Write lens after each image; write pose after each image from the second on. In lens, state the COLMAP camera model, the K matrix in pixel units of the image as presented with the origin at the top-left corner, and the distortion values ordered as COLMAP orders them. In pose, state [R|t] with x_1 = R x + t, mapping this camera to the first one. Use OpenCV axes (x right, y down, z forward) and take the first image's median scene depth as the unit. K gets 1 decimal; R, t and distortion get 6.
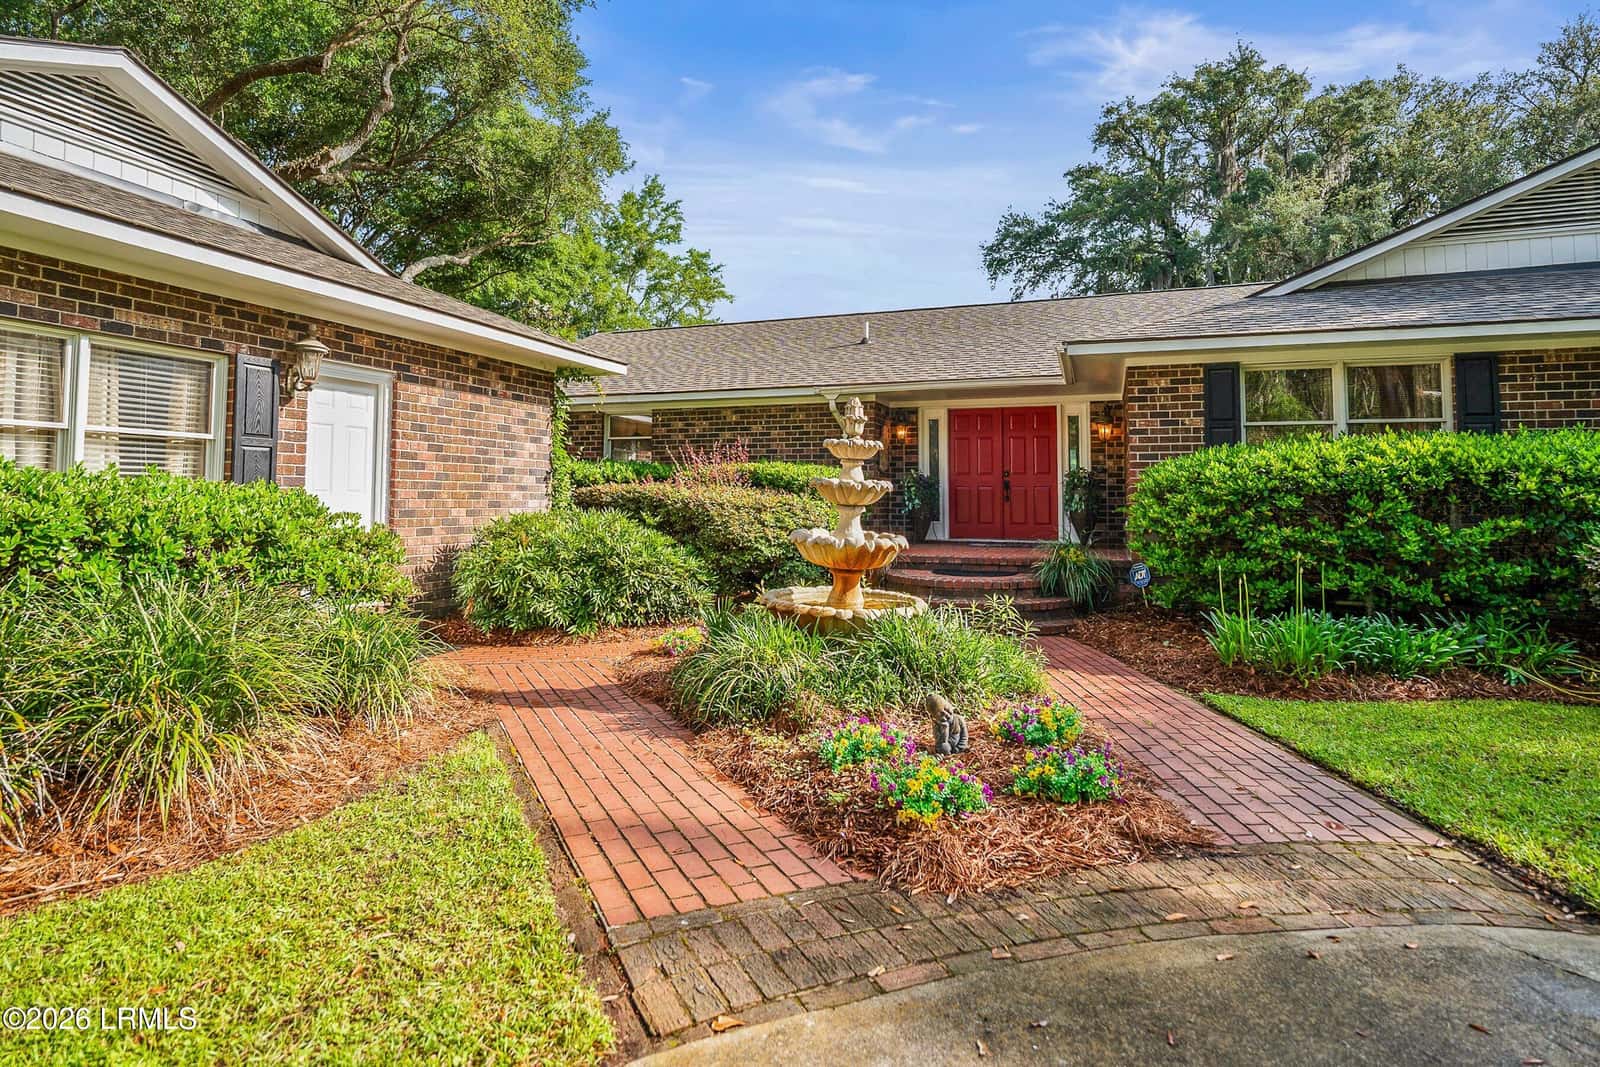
lens RADIAL K [[821.1, 0, 799.4], [0, 821.1, 474.1], [0, 0, 1]] dist [-0.003898, -0.000666]
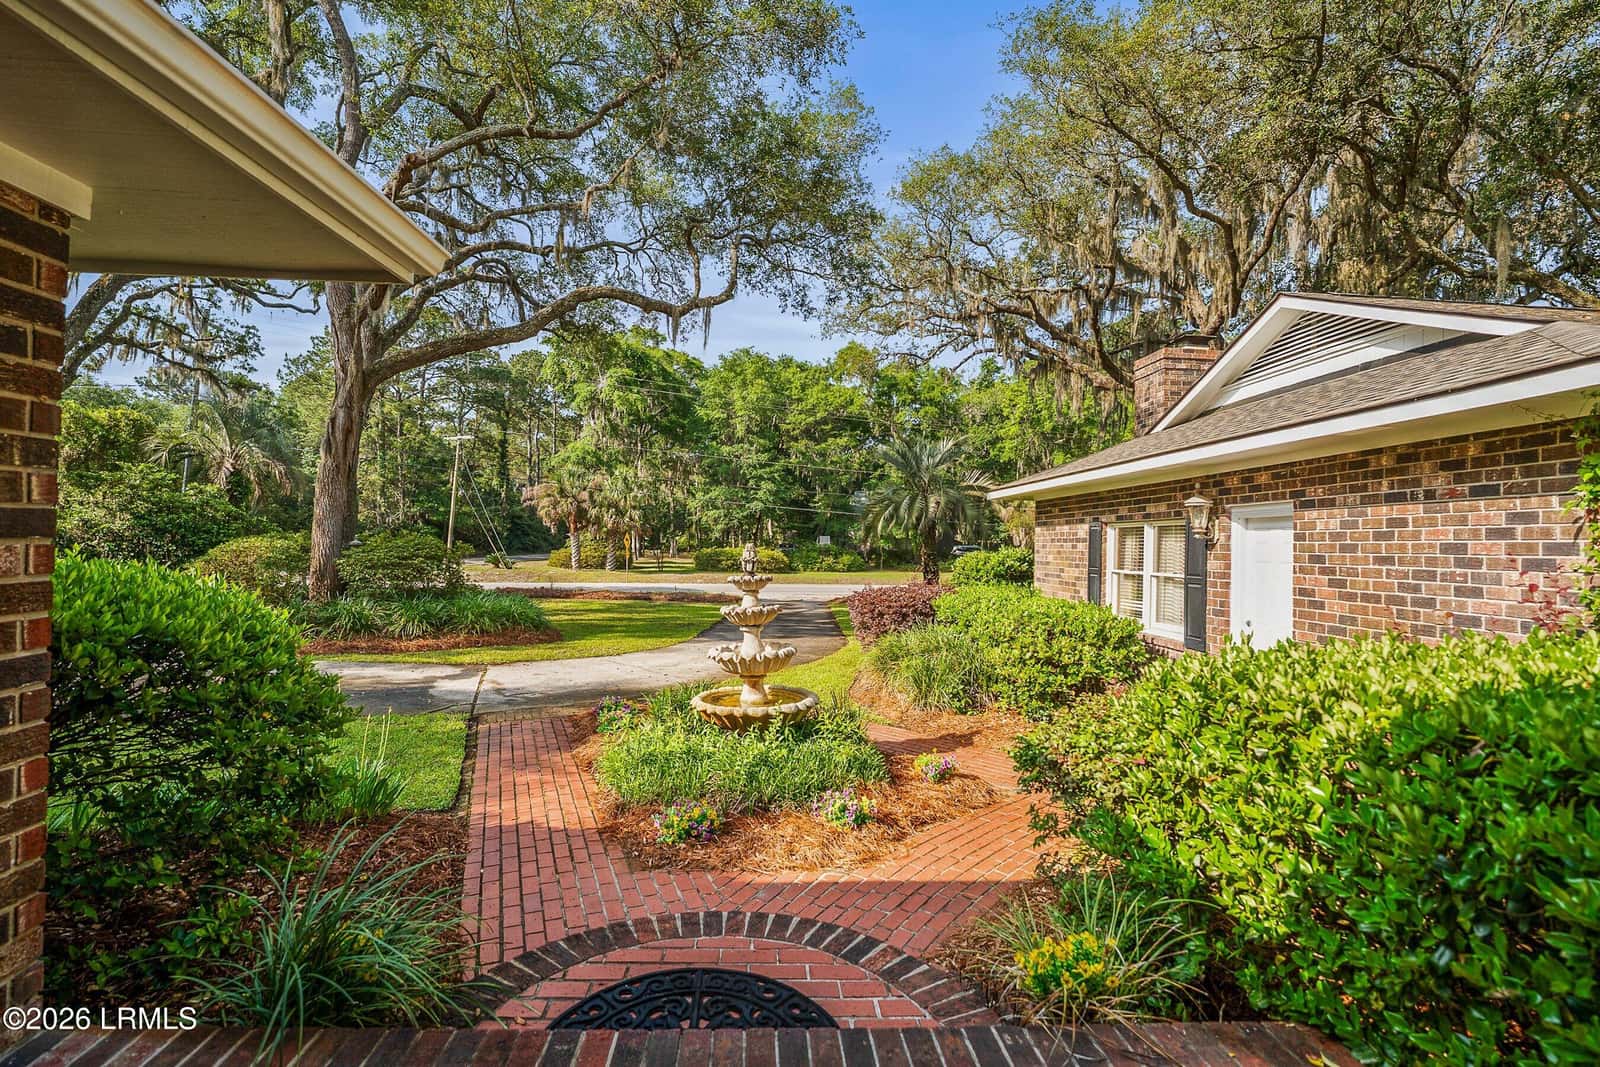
lens RADIAL K [[759.8, 0, 800.0], [0, 759.8, 533.5], [0, 0, 1]] dist [-0.001010, -0.000035]
pose [[-0.915494, -0.018538, -0.401904, 0.265117], [-0.000980, 0.999038, -0.043850, -0.037672], [0.402330, -0.039751, -0.914631, 1.170768]]
